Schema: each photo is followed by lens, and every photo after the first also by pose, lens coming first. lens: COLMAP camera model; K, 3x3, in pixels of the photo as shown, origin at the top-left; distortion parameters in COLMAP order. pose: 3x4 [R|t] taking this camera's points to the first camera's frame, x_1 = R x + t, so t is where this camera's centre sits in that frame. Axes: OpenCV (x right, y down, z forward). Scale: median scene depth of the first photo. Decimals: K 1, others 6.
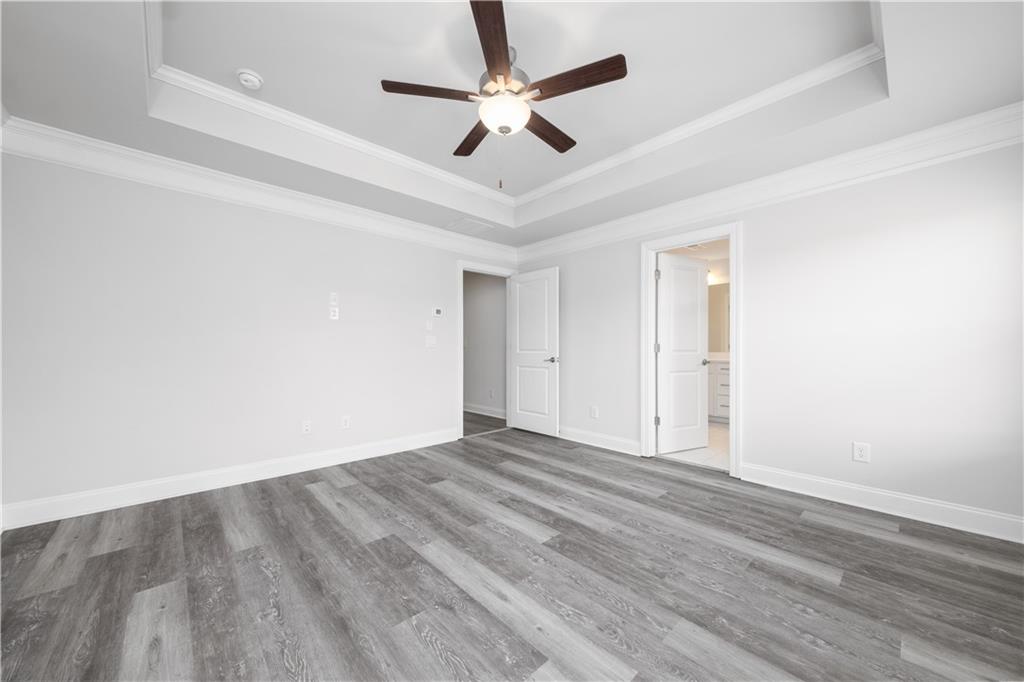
lens RADIAL K [[365.1, 0, 510.8], [0, 365.1, 344.9], [0, 0, 1]] dist [0.000642, 0.000025]
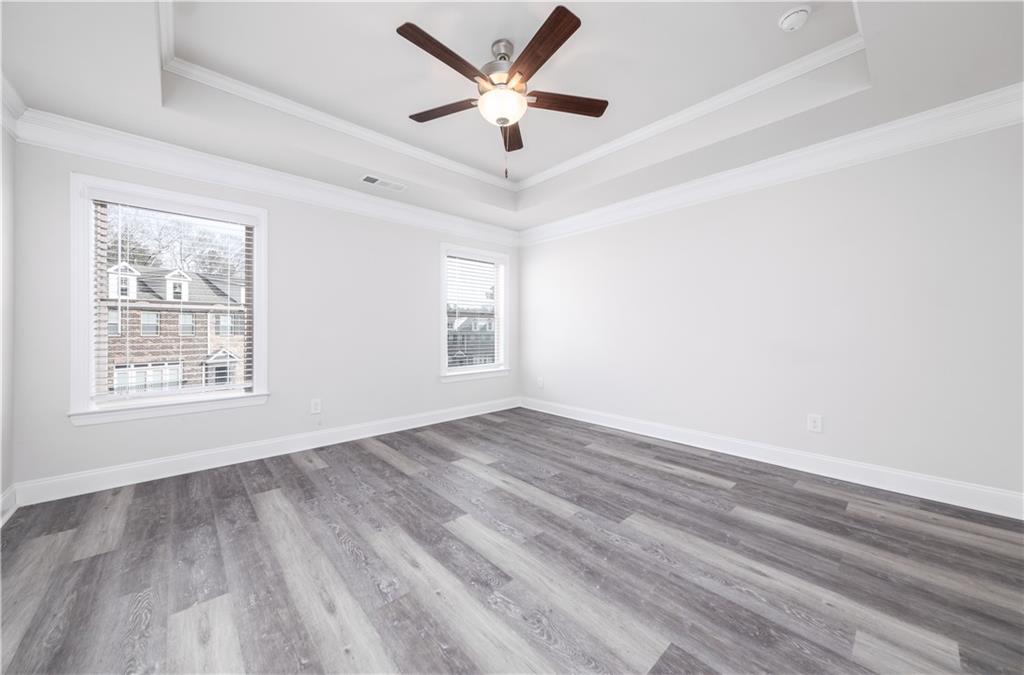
lens RADIAL K [[365.1, 0, 513.0], [0, 365.1, 333.8], [0, 0, 1]] dist [0.000642, 0.000025]
pose [[-0.999938, 0.002386, 0.010919, -0.057555], [0.002387, 0.999997, 0.000056, 0.022545], [-0.010919, 0.000082, -0.999940, 1.978312]]
